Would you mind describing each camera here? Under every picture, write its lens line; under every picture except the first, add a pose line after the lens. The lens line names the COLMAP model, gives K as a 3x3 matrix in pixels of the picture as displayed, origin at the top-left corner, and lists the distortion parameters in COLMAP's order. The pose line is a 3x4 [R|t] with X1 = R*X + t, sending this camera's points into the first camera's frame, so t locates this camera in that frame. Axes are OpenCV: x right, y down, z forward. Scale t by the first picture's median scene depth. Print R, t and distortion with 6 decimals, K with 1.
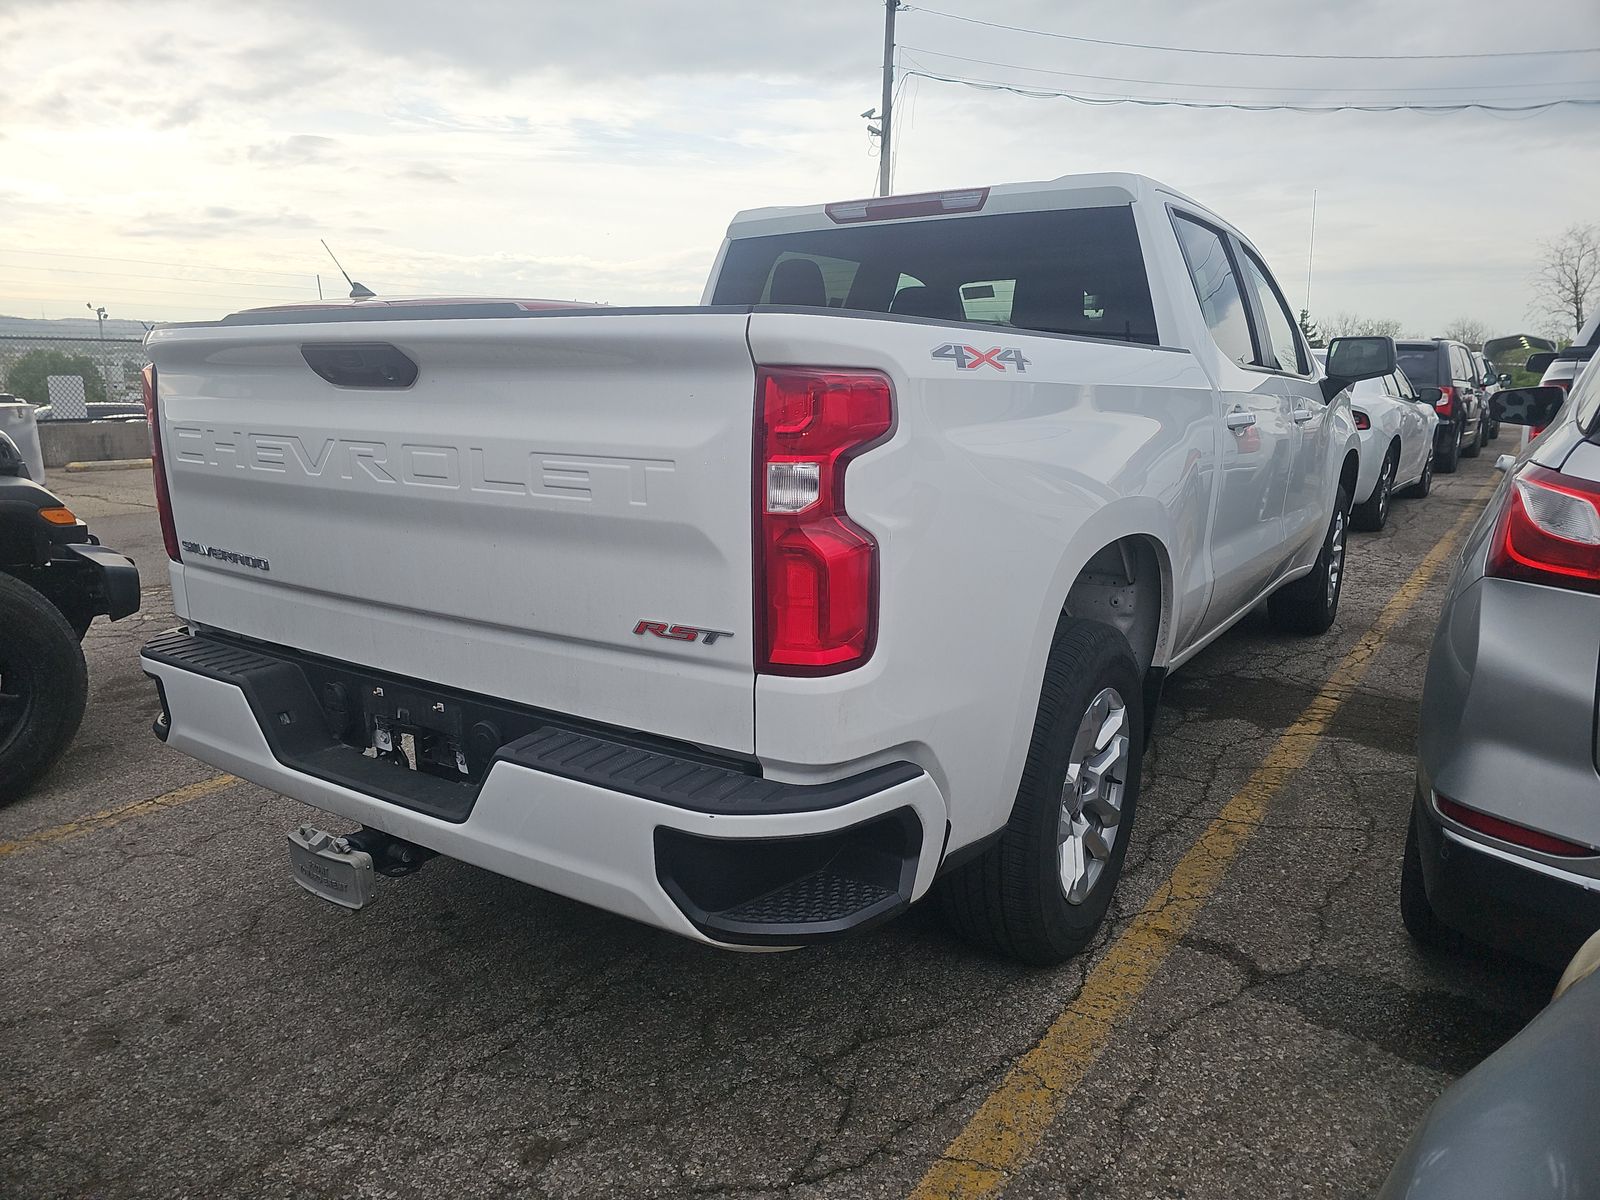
lens RADIAL K [[1077.6, 0, 770.0], [0, 1077.6, 629.7], [0, 0, 1]] dist [0.054446, -0.048604]
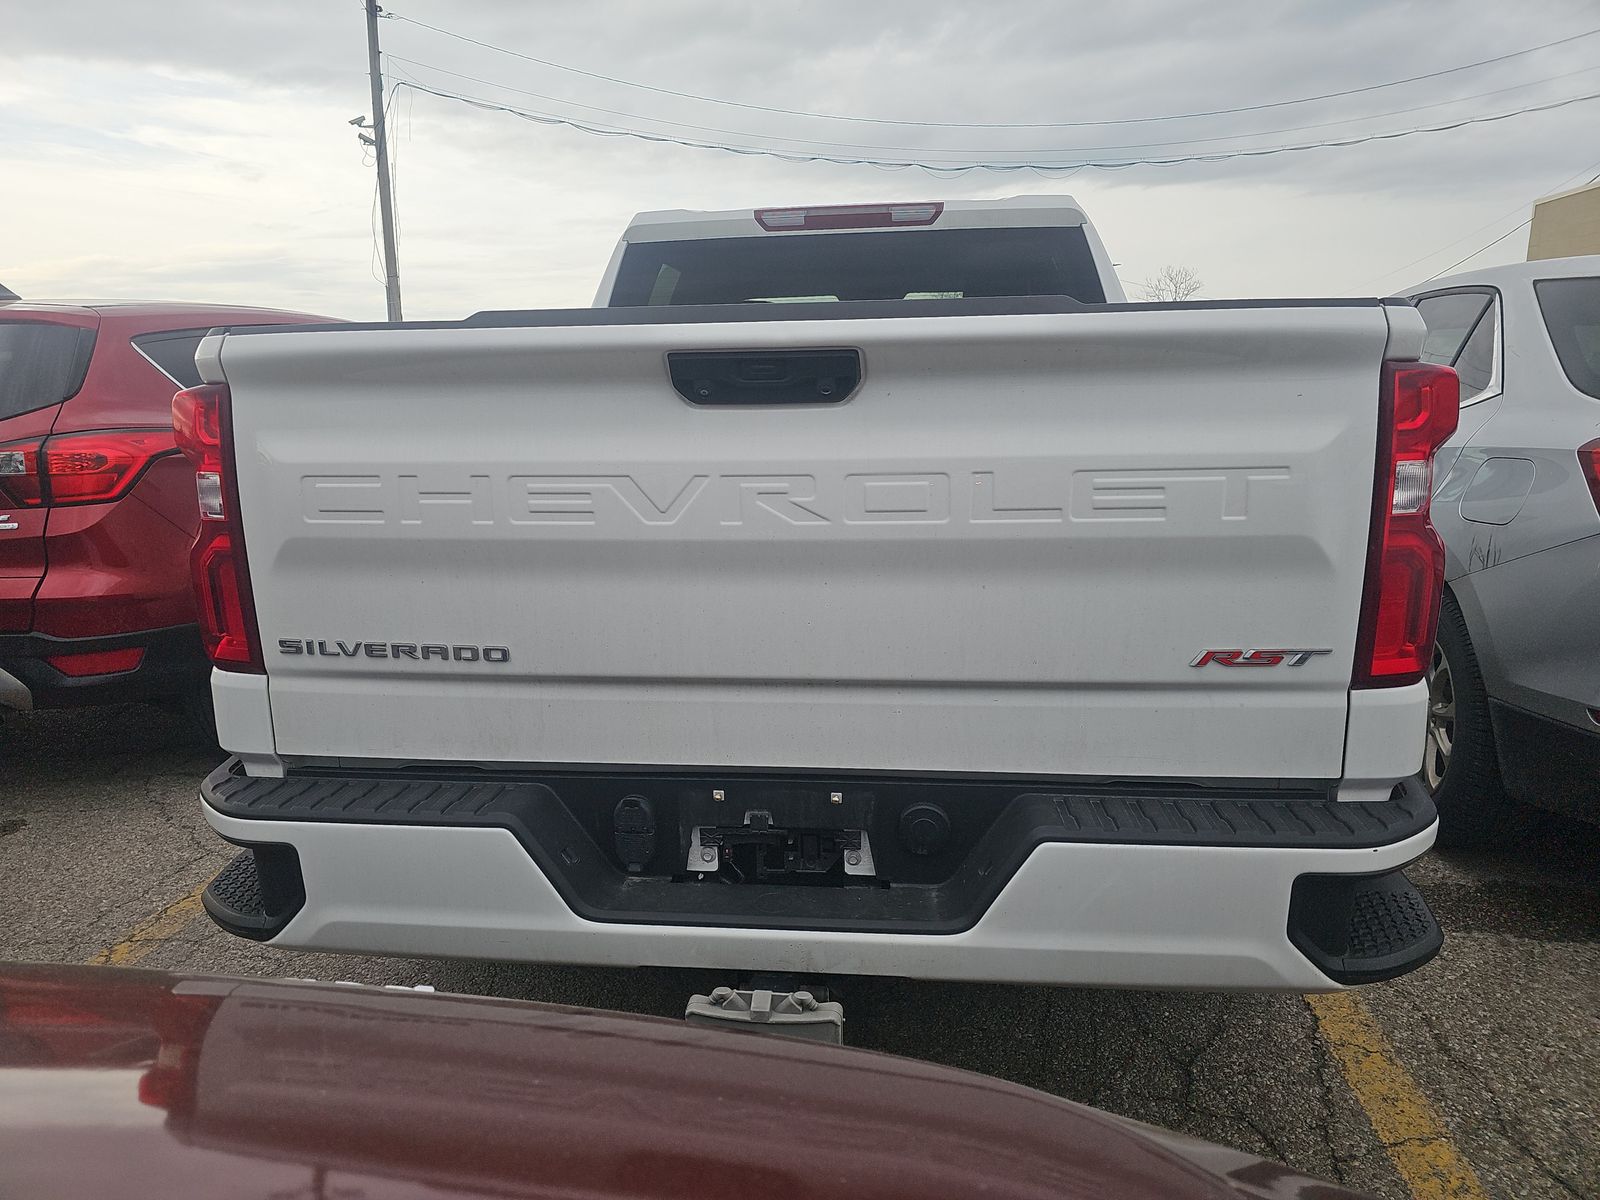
lens RADIAL K [[1077.6, 0, 801.3], [0, 1077.6, 606.9], [0, 0, 1]] dist [0.054446, -0.048604]
pose [[0.884137, -0.110783, 0.453905, -0.643225], [0.128020, 0.991745, -0.007313, -0.063538], [-0.449348, 0.064574, 0.891020, 0.278222]]
